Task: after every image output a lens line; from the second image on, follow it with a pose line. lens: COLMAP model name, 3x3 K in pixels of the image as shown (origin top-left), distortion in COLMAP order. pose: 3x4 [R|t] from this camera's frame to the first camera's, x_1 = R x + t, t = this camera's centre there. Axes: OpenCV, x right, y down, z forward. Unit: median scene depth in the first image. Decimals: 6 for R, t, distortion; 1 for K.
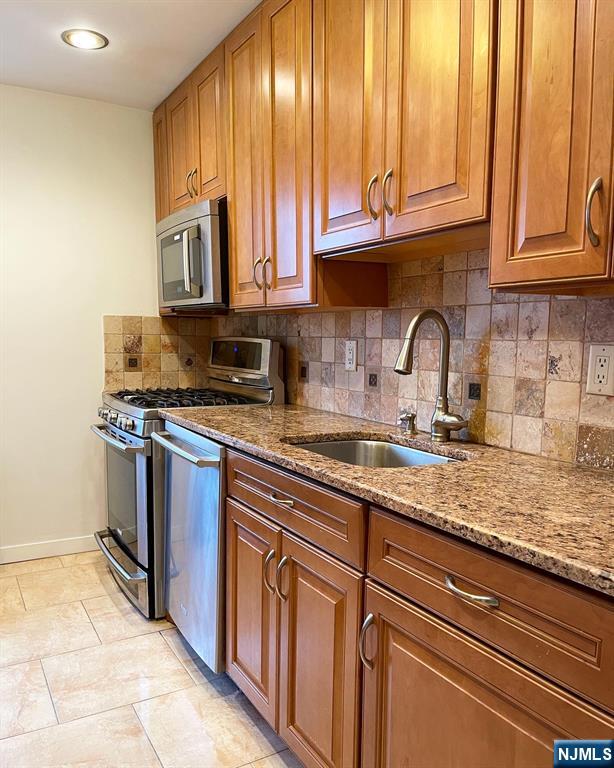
lens RADIAL K [[630.7, 0, 304.9], [0, 630.7, 384.1], [0, 0, 1]] dist [0.045051, -0.013330]
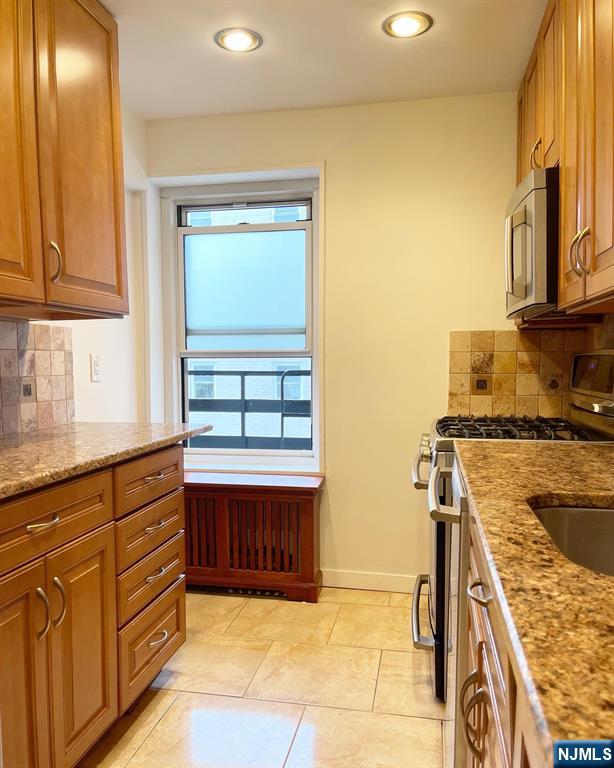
lens RADIAL K [[630.7, 0, 308.1], [0, 630.7, 385.8], [0, 0, 1]] dist [0.045051, -0.013330]
pose [[0.746534, 0.007343, -0.665307, 0.127729], [-0.034659, 0.999011, -0.027864, -0.000063], [0.664444, 0.043861, 0.746050, 0.203976]]
